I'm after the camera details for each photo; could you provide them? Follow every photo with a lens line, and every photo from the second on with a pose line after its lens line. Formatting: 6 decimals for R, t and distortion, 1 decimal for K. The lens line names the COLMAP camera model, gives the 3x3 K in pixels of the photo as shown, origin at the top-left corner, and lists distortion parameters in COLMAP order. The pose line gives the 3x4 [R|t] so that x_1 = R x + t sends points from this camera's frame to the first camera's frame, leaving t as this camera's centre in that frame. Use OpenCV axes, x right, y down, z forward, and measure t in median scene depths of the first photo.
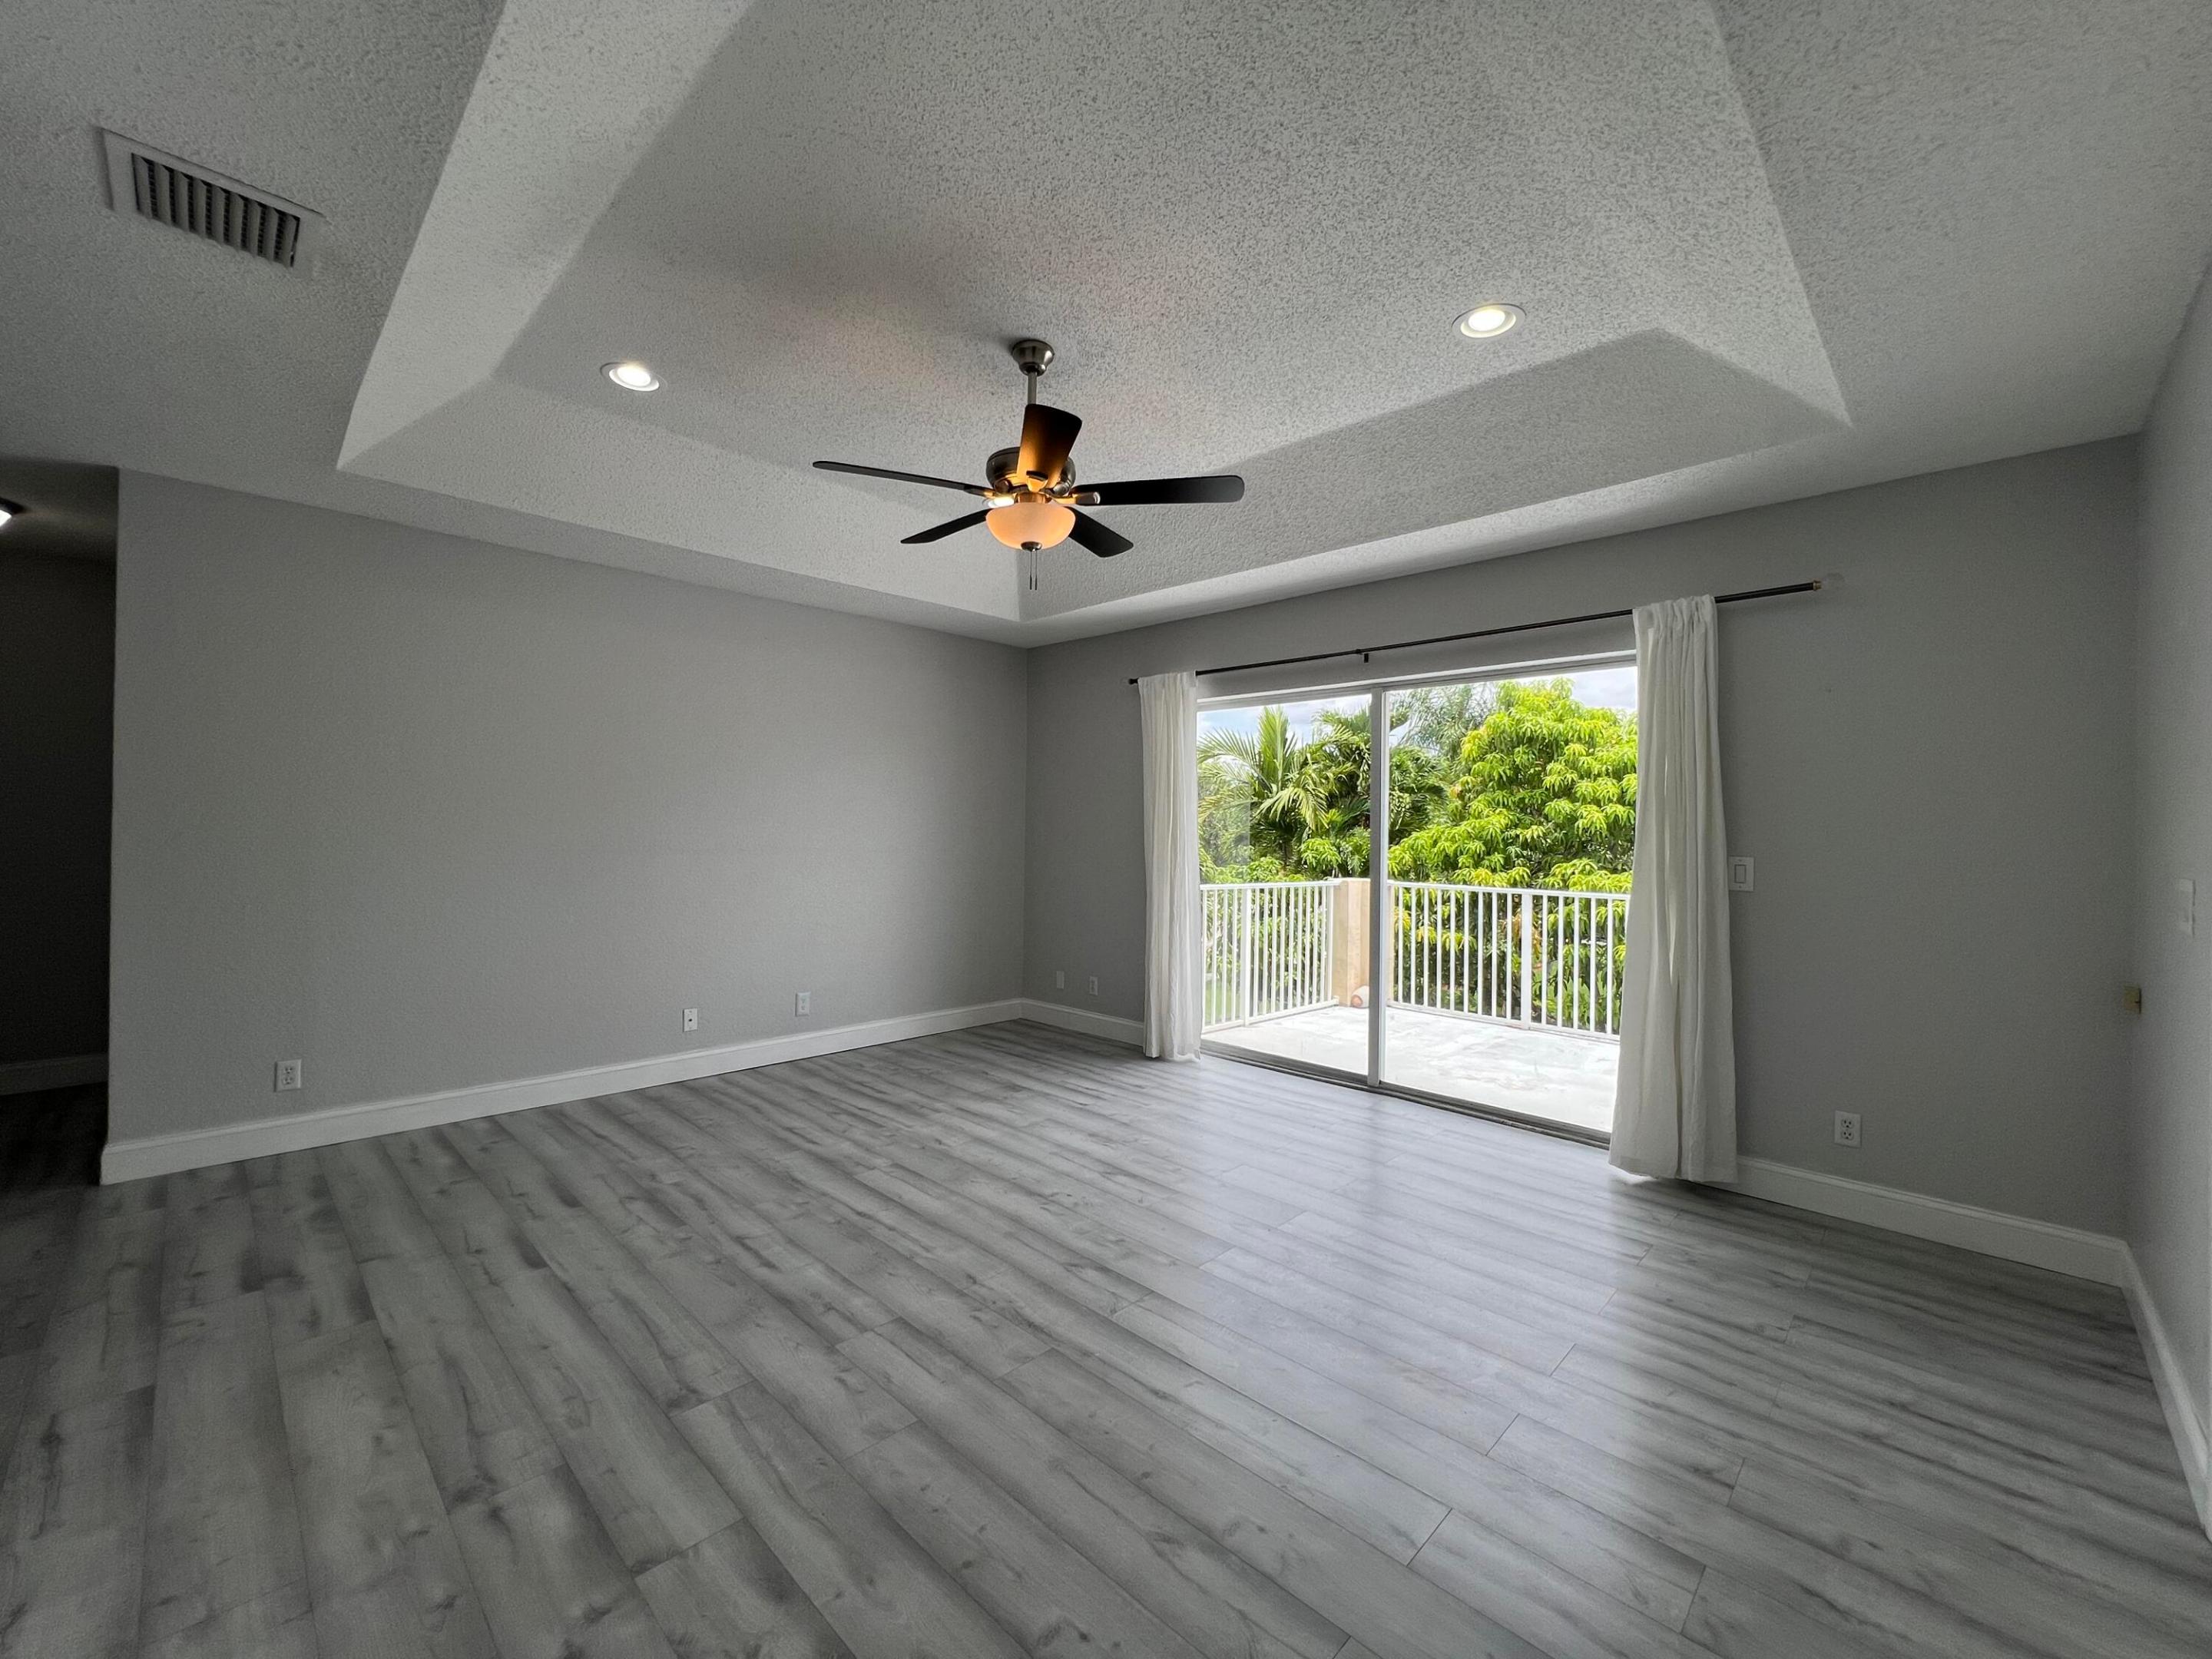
lens RADIAL K [[892.7, 0, 1102.3], [0, 892.7, 827.1], [0, 0, 1]] dist [-0.003629, 0.000885]
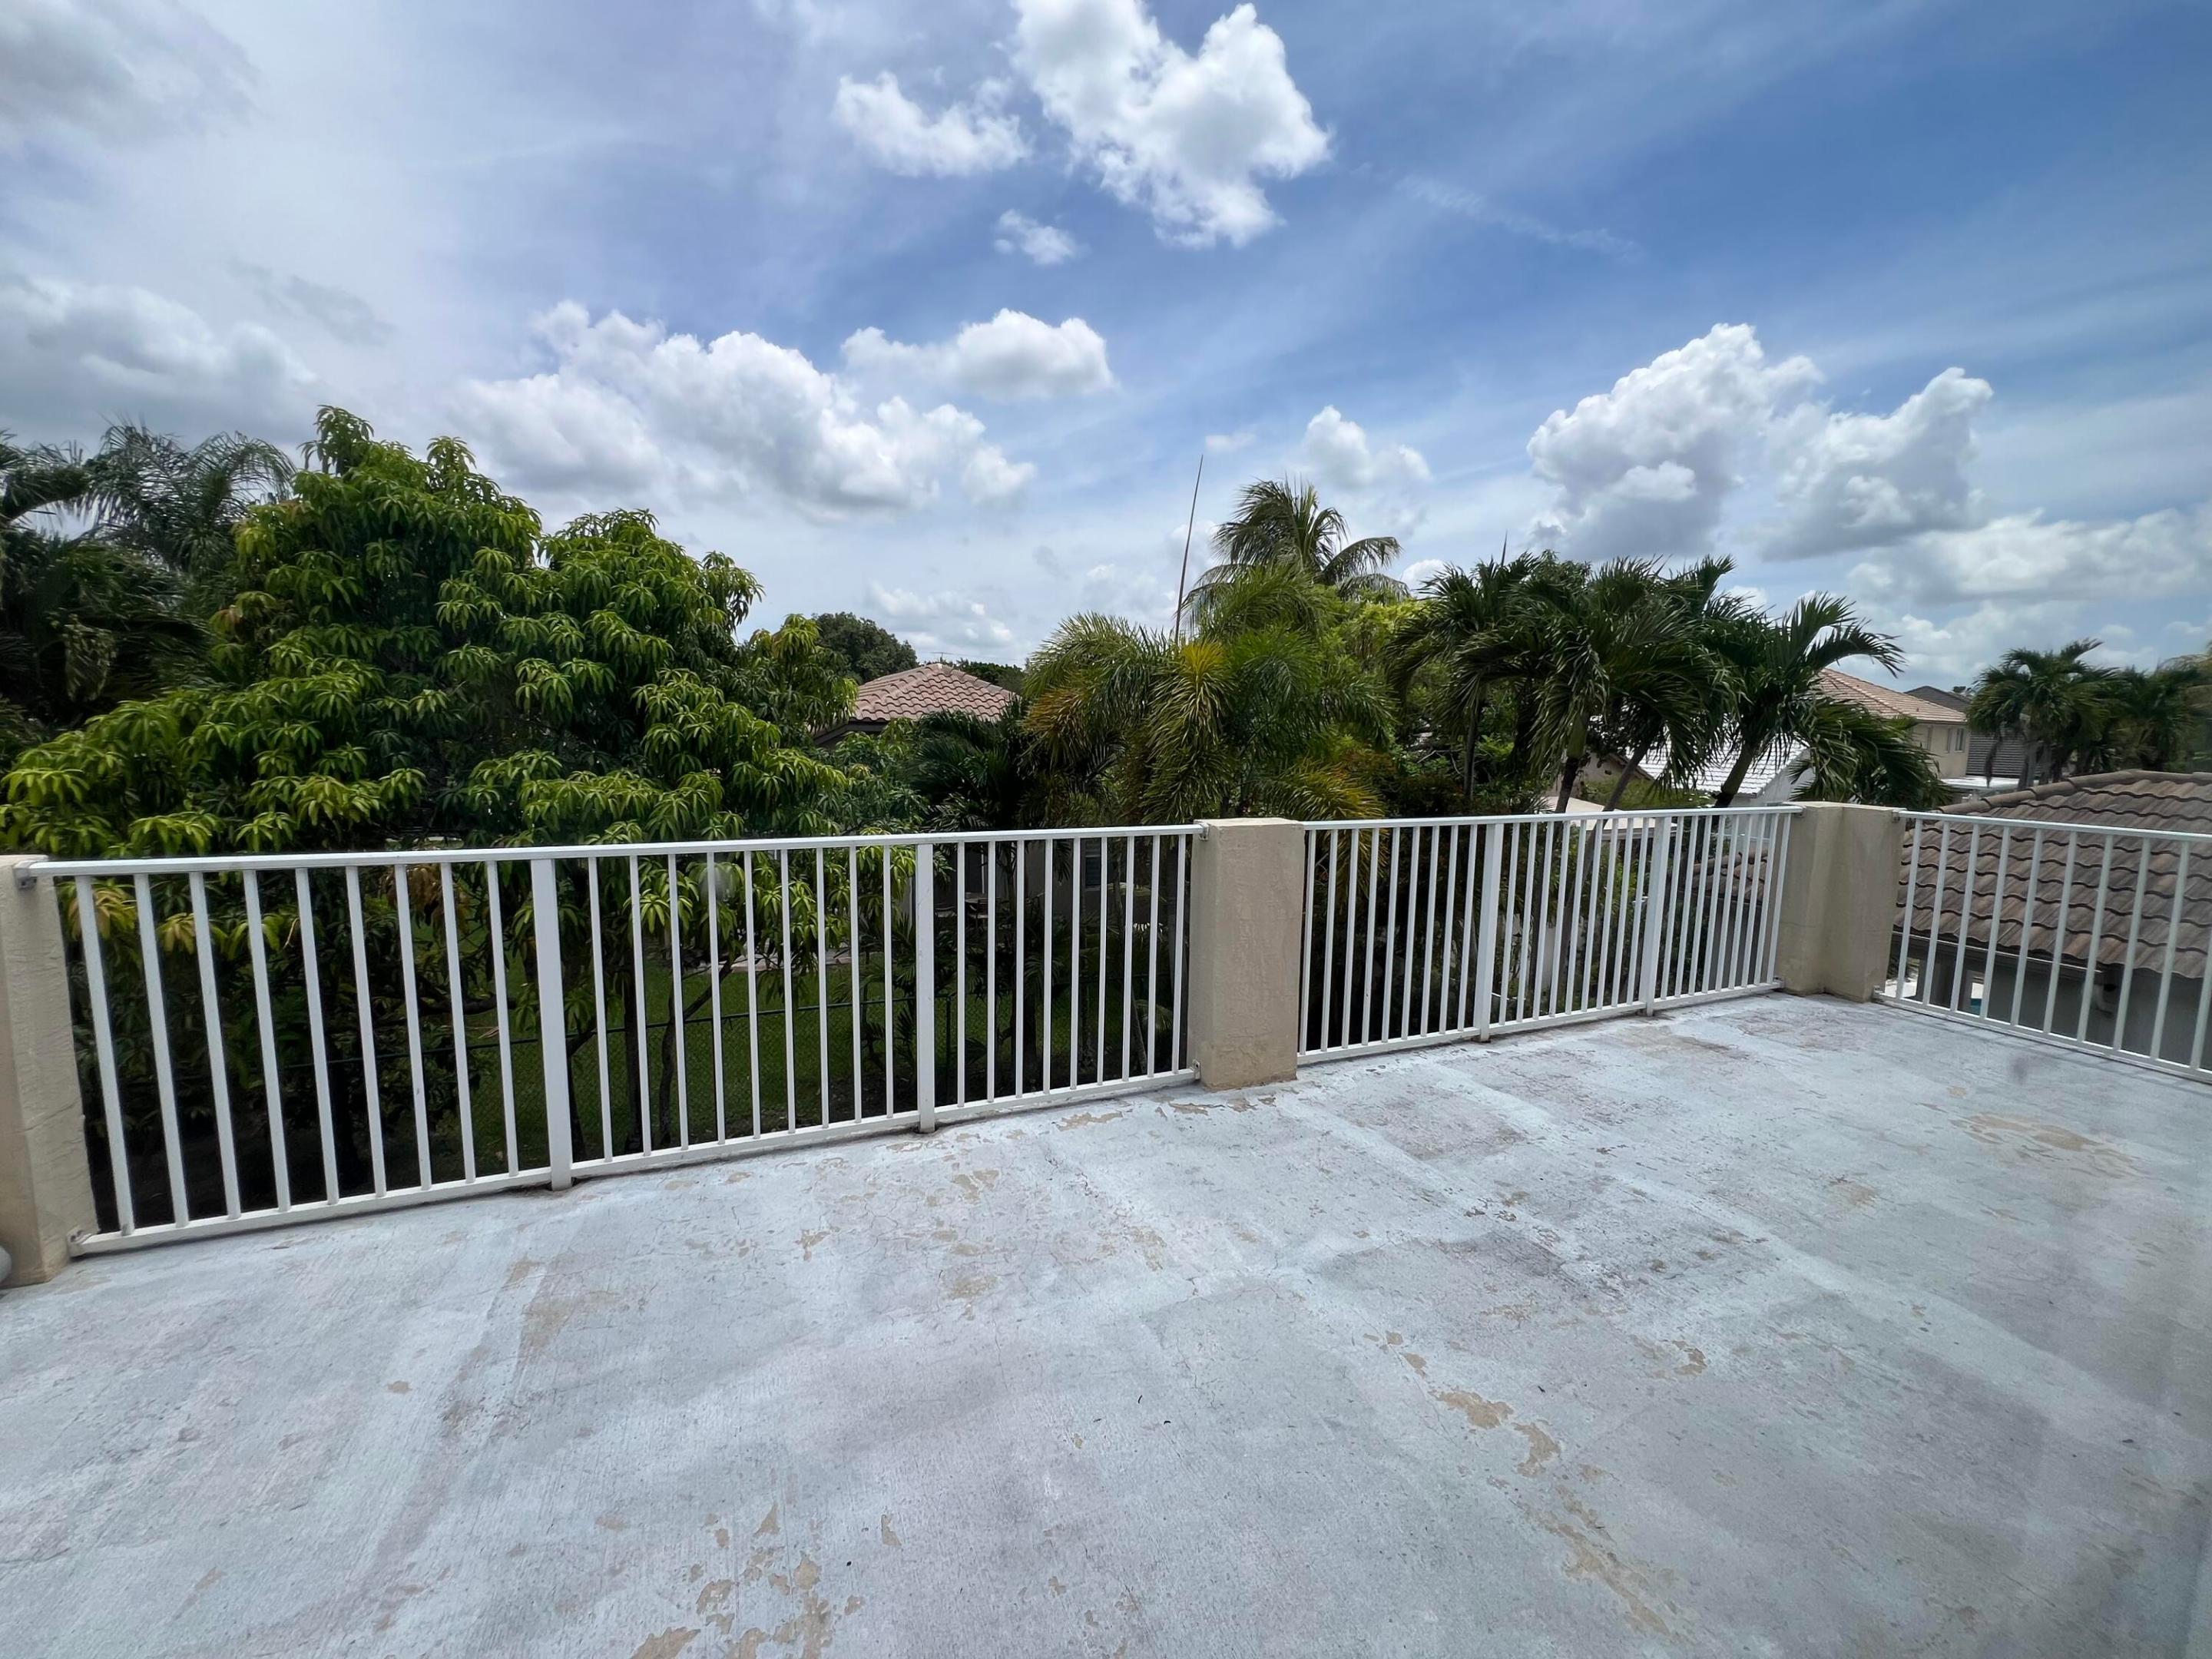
lens RADIAL K [[892.7, 0, 1102.3], [0, 892.7, 827.1], [0, 0, 1]] dist [-0.003629, 0.000885]
pose [[0.397582, -0.115558, 0.910261, 0.383948], [-0.005394, 0.991726, 0.128256, 0.023744], [-0.917551, -0.055903, 0.393669, 1.081284]]
